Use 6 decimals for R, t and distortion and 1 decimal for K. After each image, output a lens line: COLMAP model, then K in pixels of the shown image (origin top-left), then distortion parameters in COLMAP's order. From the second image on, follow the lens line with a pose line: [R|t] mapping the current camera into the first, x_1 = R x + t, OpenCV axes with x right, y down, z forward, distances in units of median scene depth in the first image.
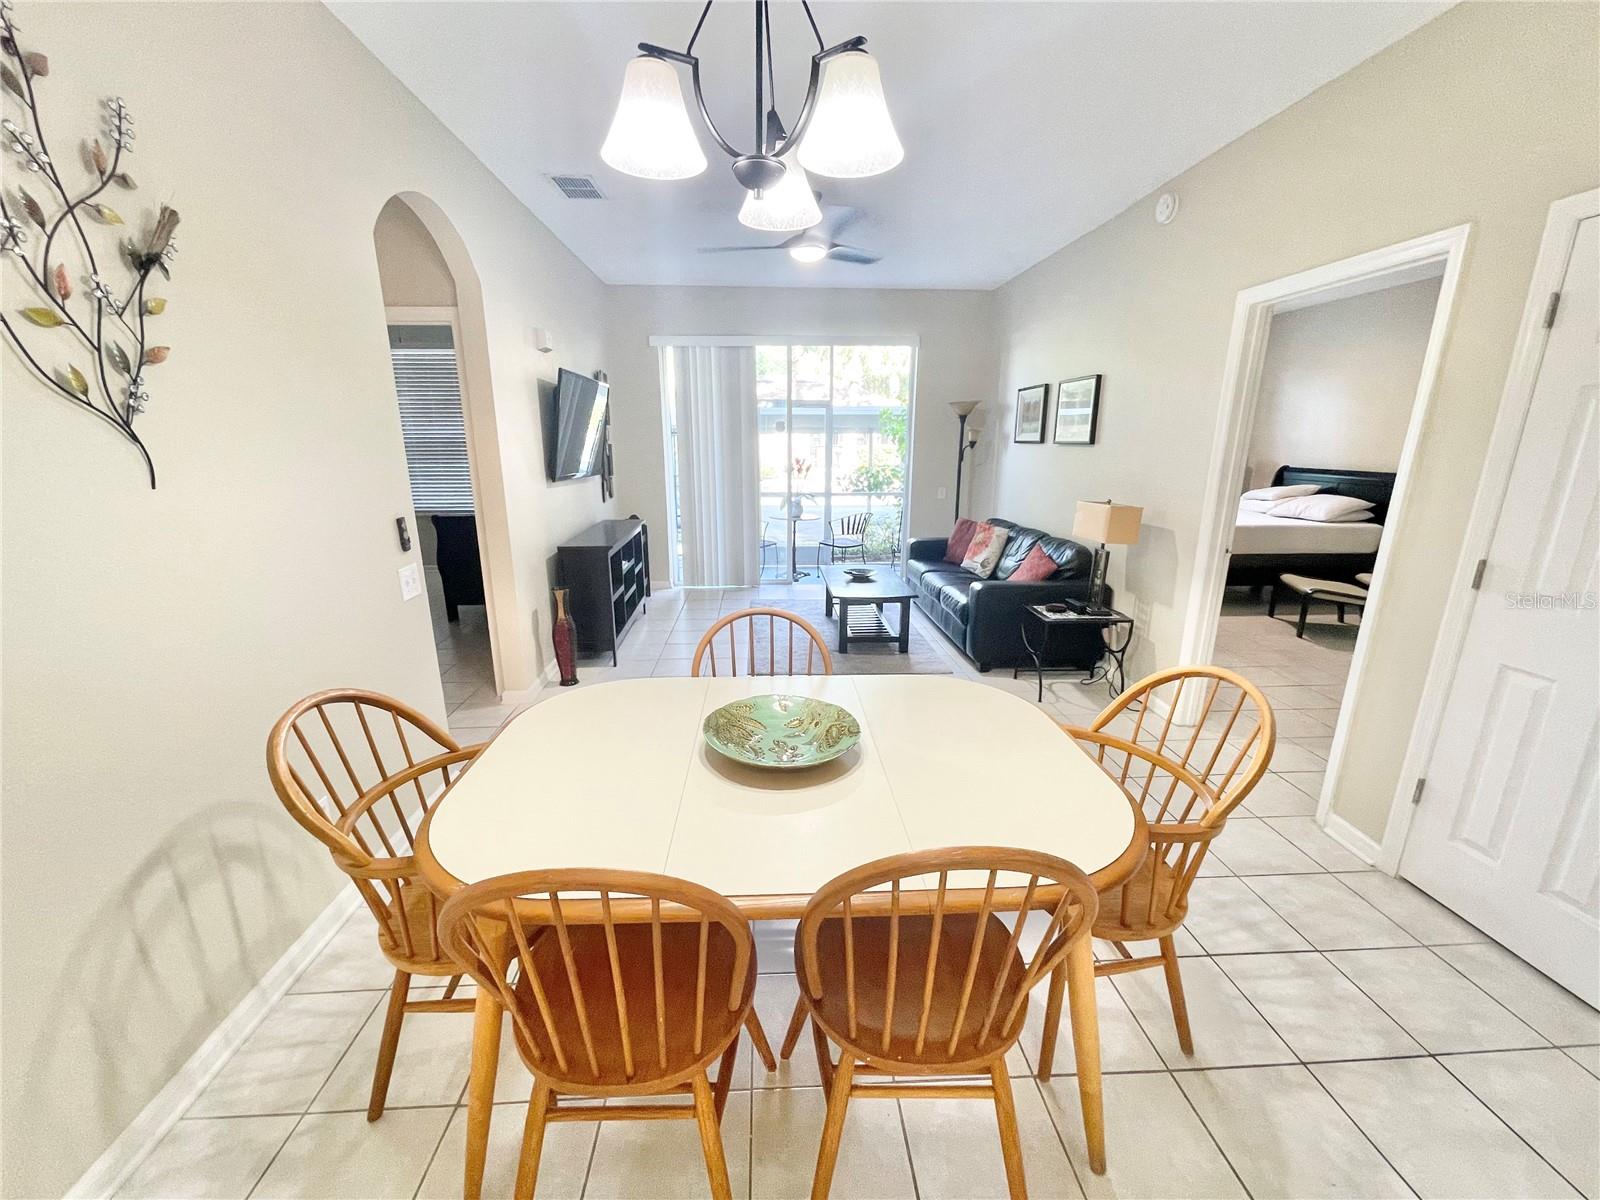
lens RADIAL K [[643.9, 0, 795.1], [0, 643.9, 603.1], [0, 0, 1]] dist [-0.002587, -0.000453]
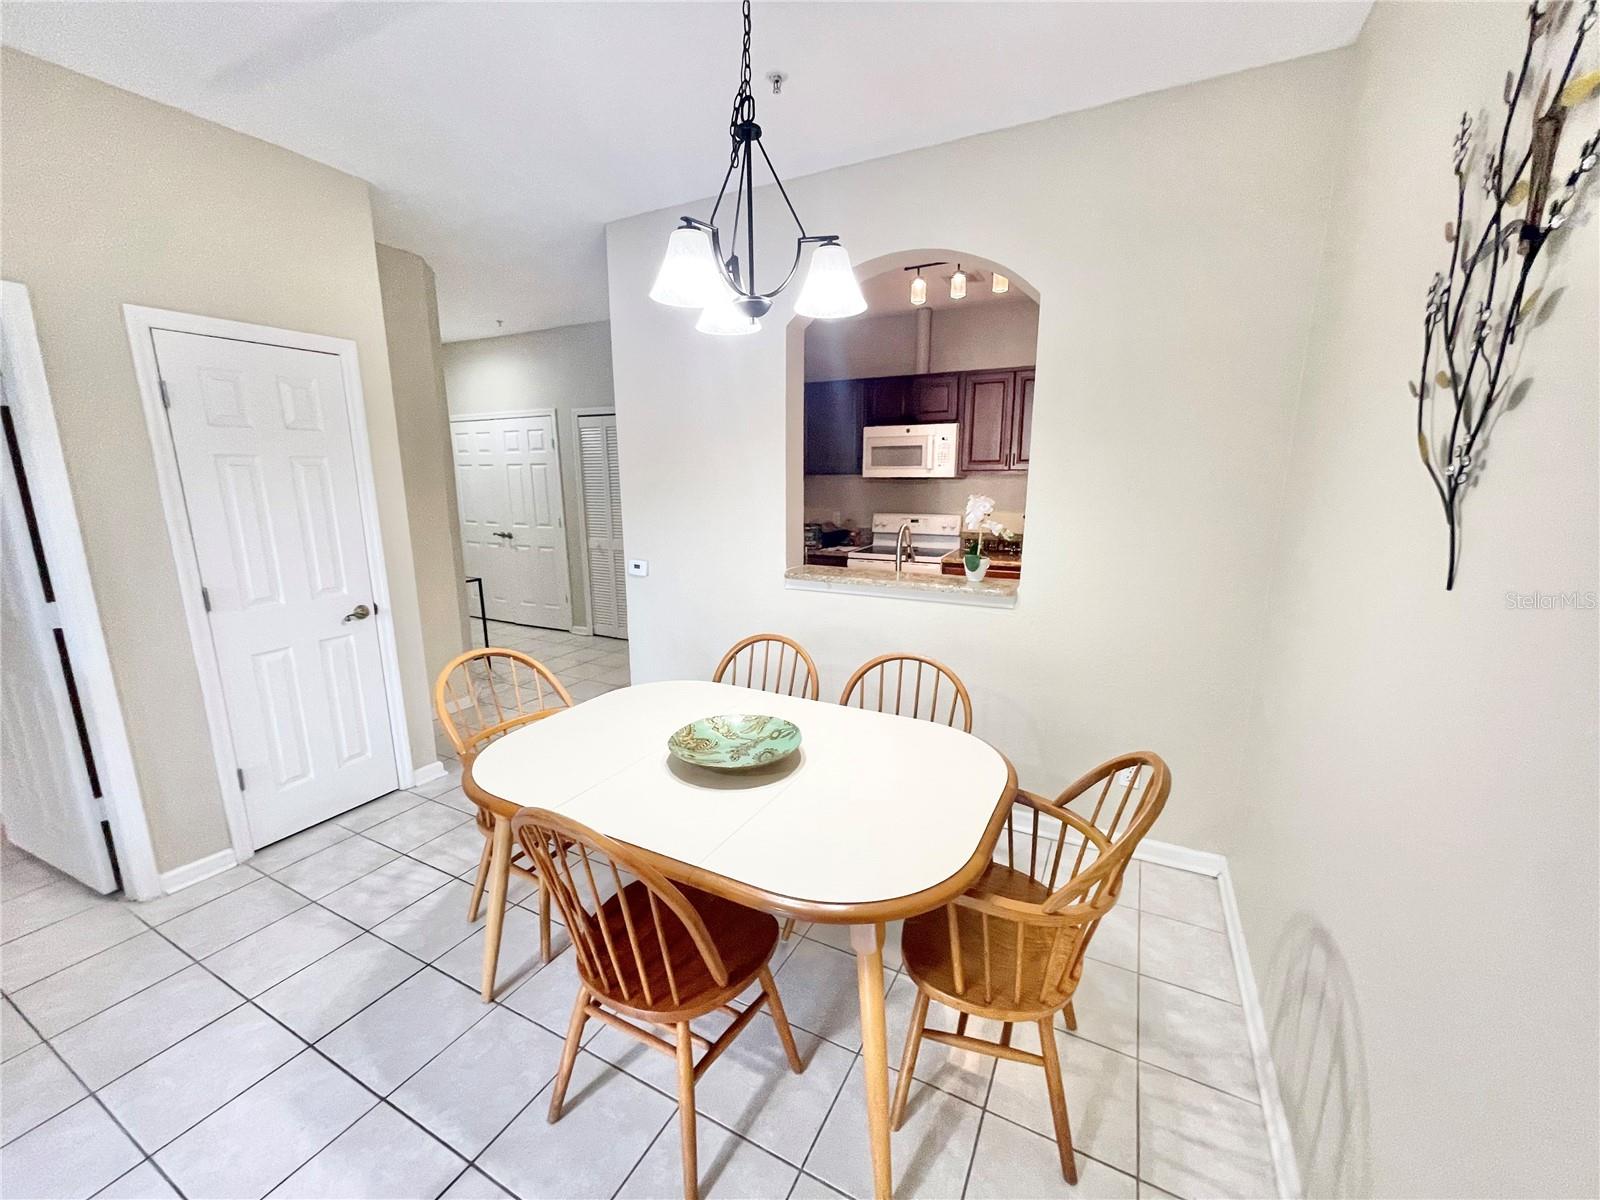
lens RADIAL K [[643.9, 0, 793.0], [0, 643.9, 607.4], [0, 0, 1]] dist [-0.002587, -0.000453]
pose [[-0.861912, -0.103450, 0.496393, -0.309944], [0.129361, 0.901709, 0.412536, -0.230318], [-0.490279, 0.419784, -0.763812, 0.806705]]
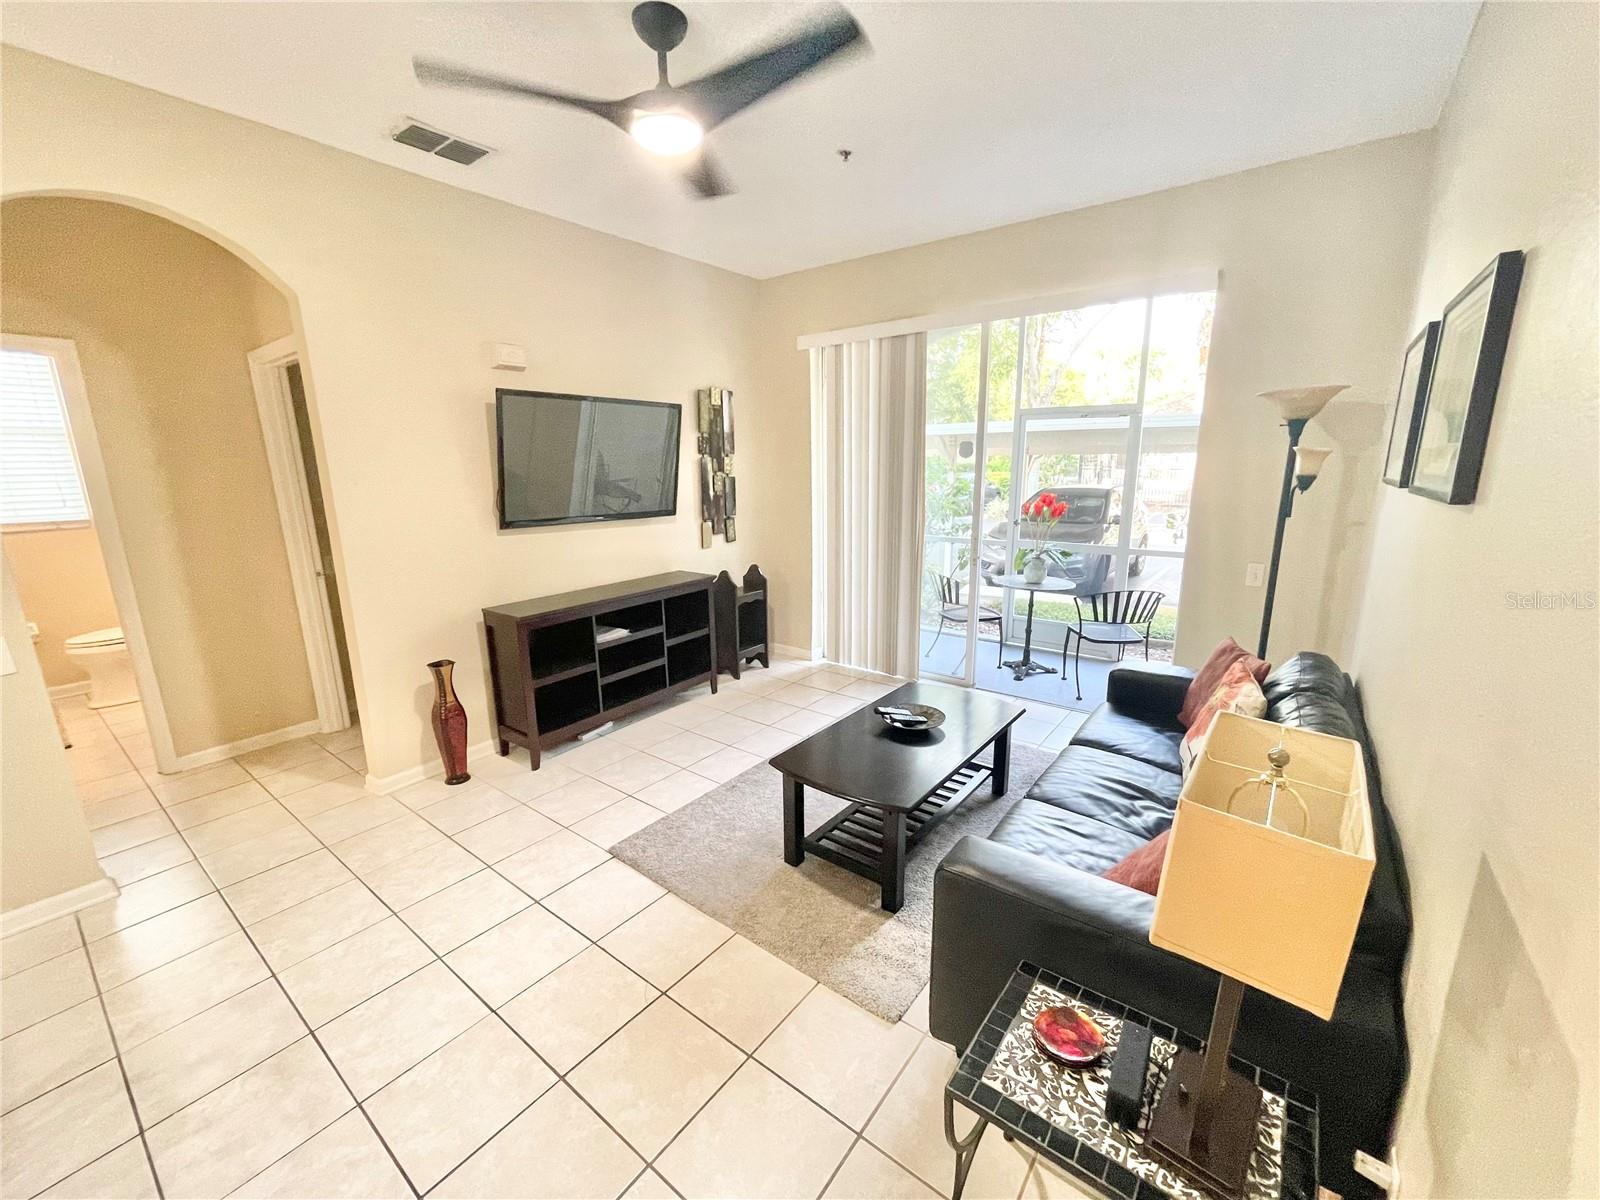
lens RADIAL K [[643.9, 0, 791.6], [0, 643.9, 604.2], [0, 0, 1]] dist [-0.002587, -0.000453]
pose [[0.756618, 0.133780, -0.640025, 0.527566], [-0.150861, 0.988153, 0.028203, -0.210128], [0.636215, 0.075216, 0.767836, 0.749683]]
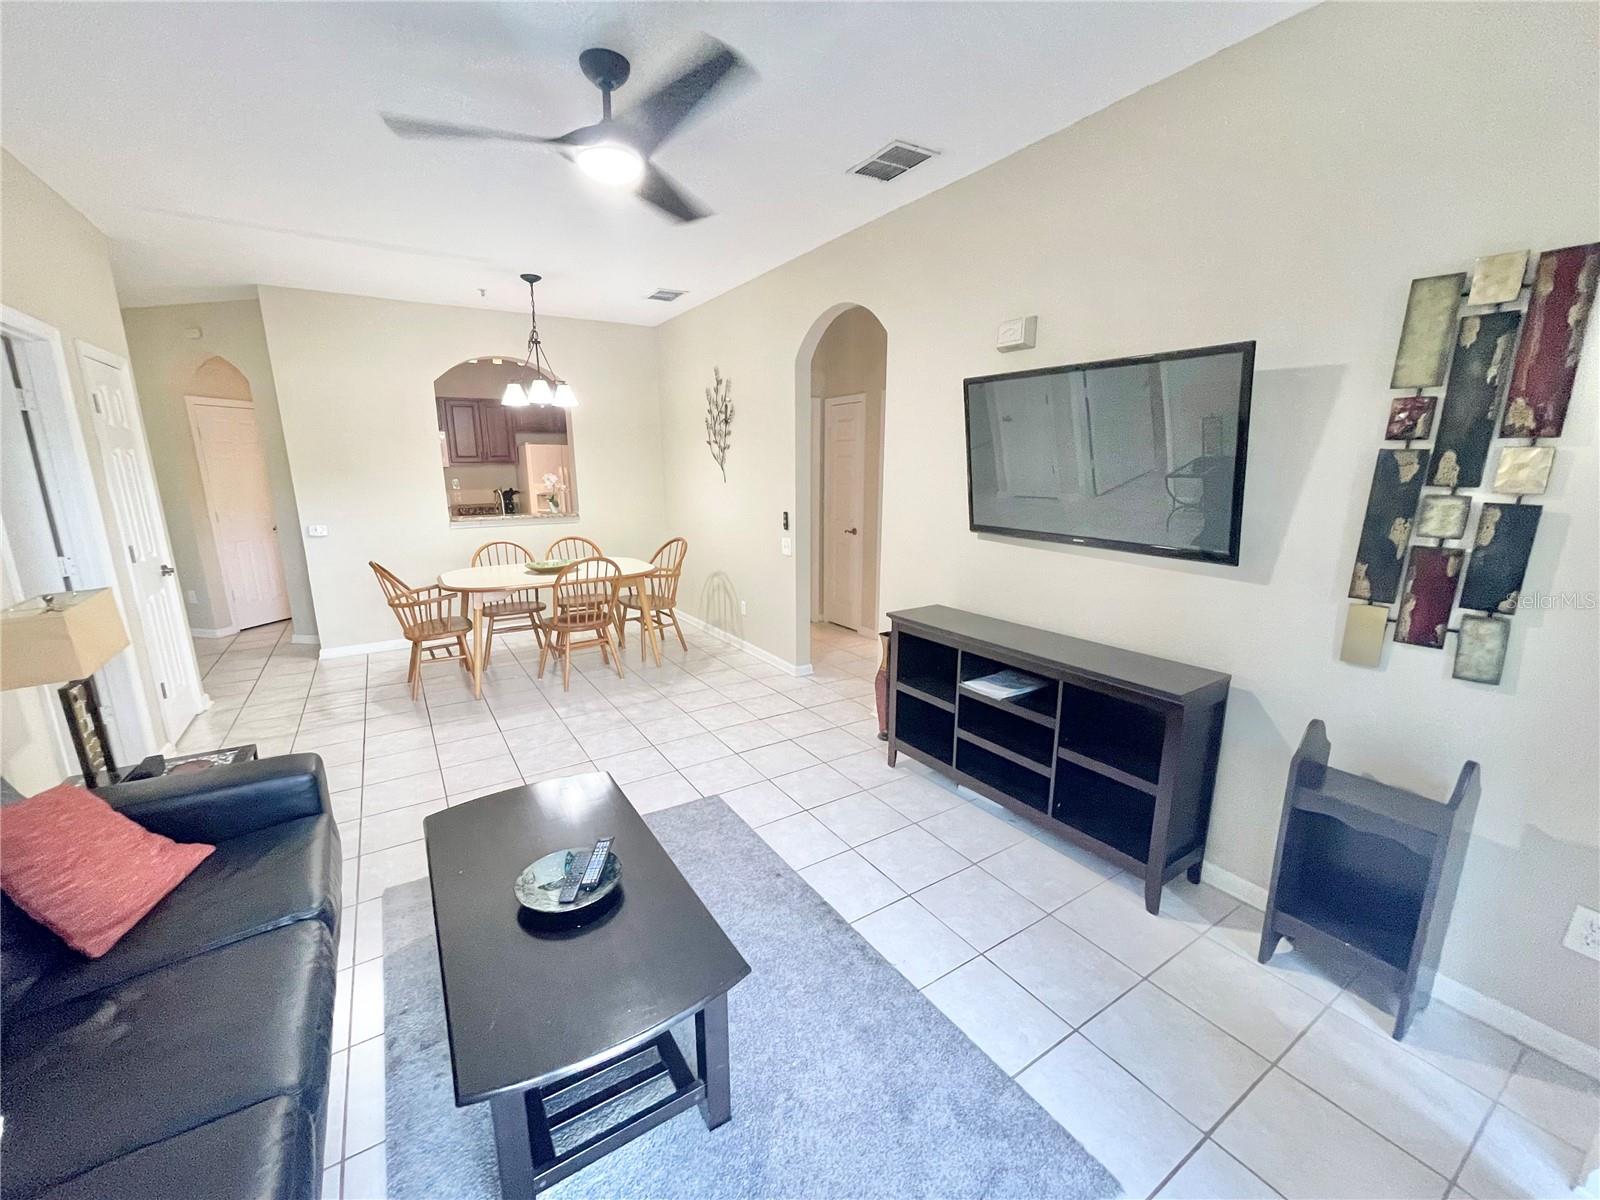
lens RADIAL K [[643.9, 0, 786.7], [0, 643.9, 603.1], [0, 0, 1]] dist [-0.002587, -0.000453]
pose [[-0.873025, 0.107619, -0.475653, 0.221489], [-0.117772, 0.899952, 0.419781, -0.486809], [0.473241, 0.422498, -0.773006, 1.831895]]
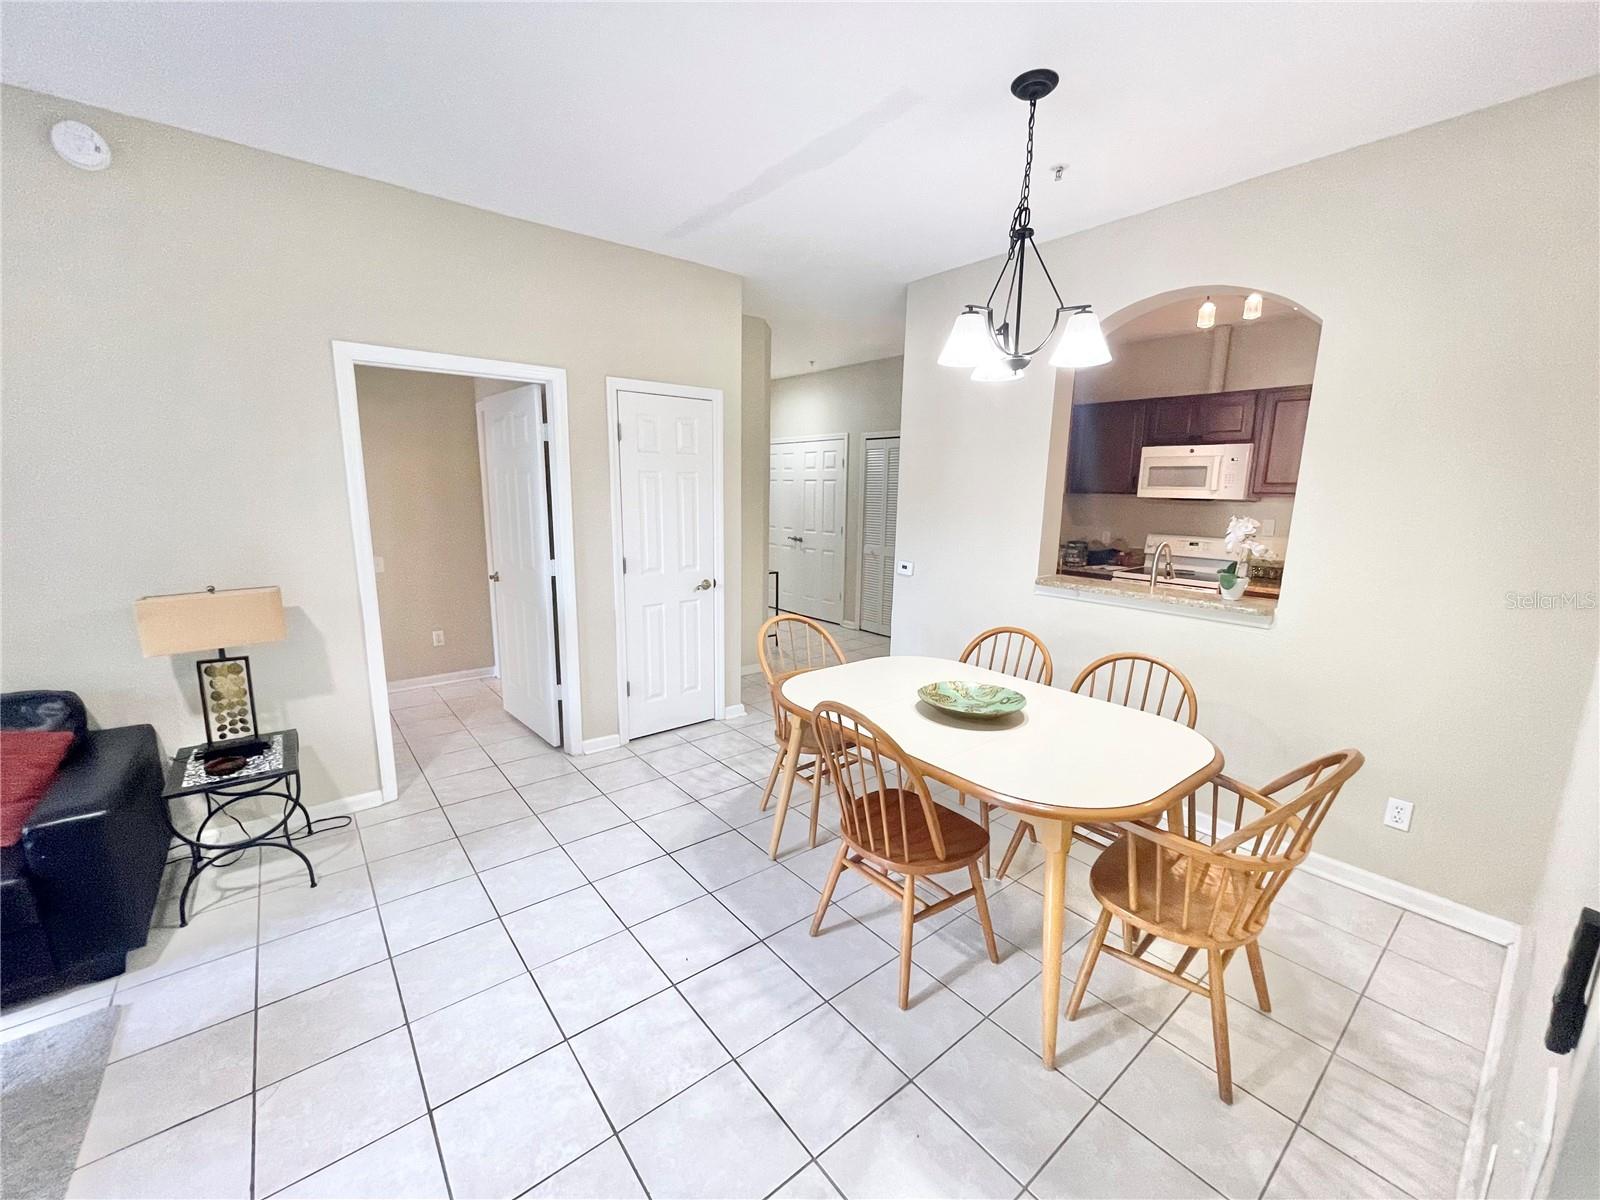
lens RADIAL K [[643.9, 0, 795.5], [0, 643.9, 604.2], [0, 0, 1]] dist [-0.002587, -0.000453]
pose [[-0.590173, -0.155787, 0.792102, -0.431611], [0.186849, 0.928198, 0.321770, -0.262352], [-0.785356, 0.337903, -0.518689, 0.936276]]
